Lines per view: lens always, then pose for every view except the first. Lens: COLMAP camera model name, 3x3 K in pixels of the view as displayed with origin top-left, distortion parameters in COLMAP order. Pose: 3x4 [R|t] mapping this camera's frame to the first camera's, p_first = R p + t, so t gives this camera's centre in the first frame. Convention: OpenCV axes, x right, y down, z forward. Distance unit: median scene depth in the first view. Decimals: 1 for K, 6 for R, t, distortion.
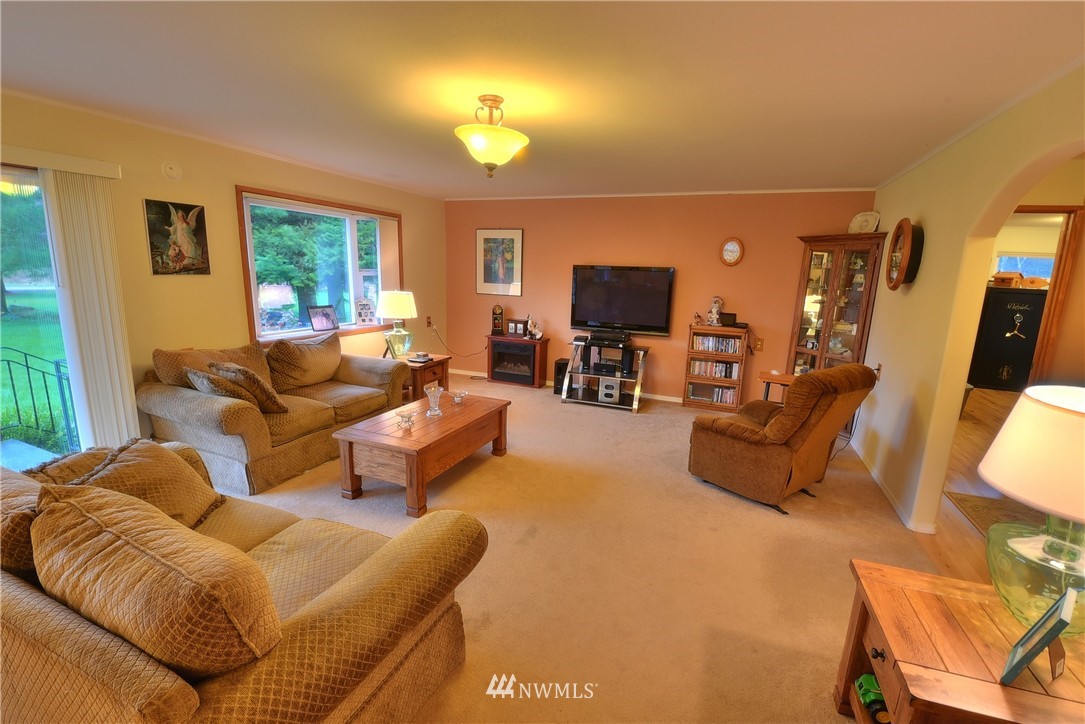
lens RADIAL K [[469.9, 0, 531.9], [0, 469.9, 371.9], [0, 0, 1]] dist [-0.018310, -0.000784]
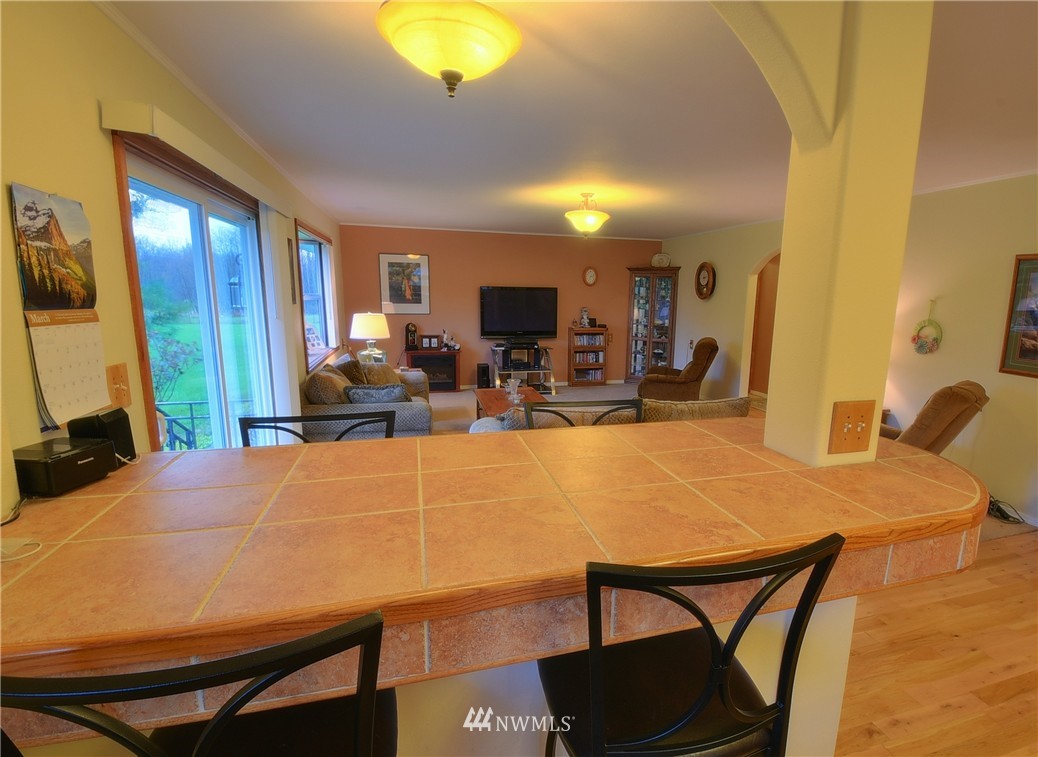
lens RADIAL K [[504.7, 0, 555.7], [0, 504.7, 383.7], [0, 0, 1]] dist [0.001557, -0.000077]
pose [[0.774392, -0.132343, 0.618710, -0.614917], [0.141156, 0.989370, 0.034954, 0.005427], [-0.616759, 0.060266, 0.784842, -0.144981]]
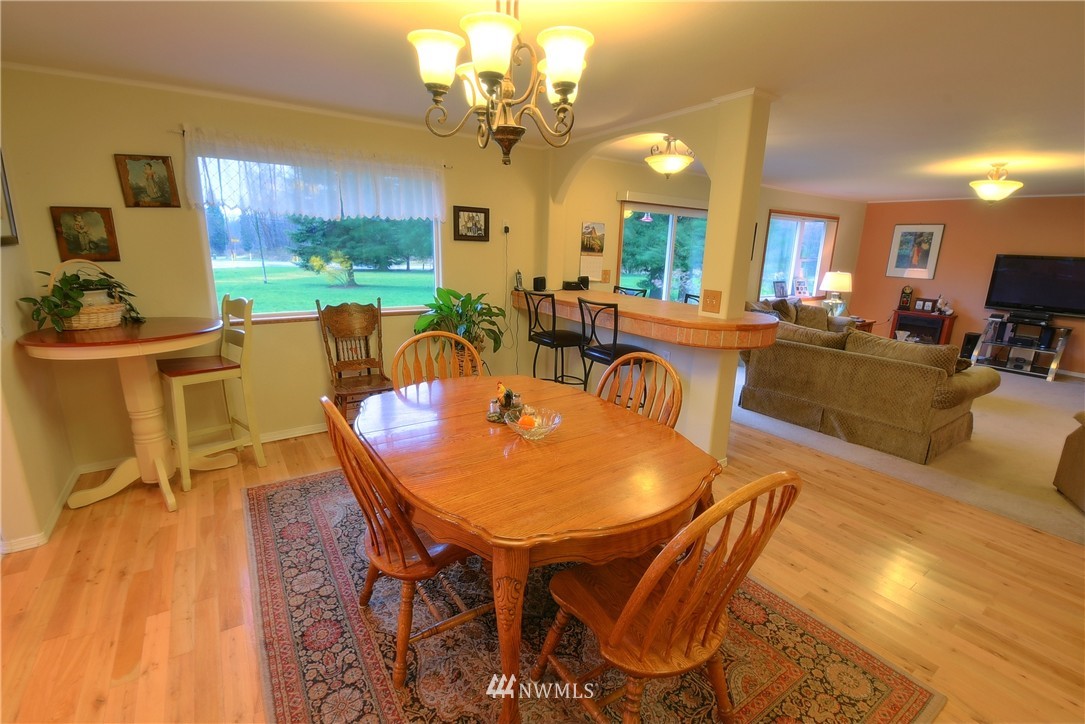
lens RADIAL K [[469.9, 0, 545.2], [0, 469.9, 368.4], [0, 0, 1]] dist [-0.018310, -0.000784]
pose [[0.840197, 0.124679, -0.527754, -0.223873], [-0.111332, 0.992139, 0.057144, 0.121391], [0.530730, 0.010744, 0.847473, -0.603266]]
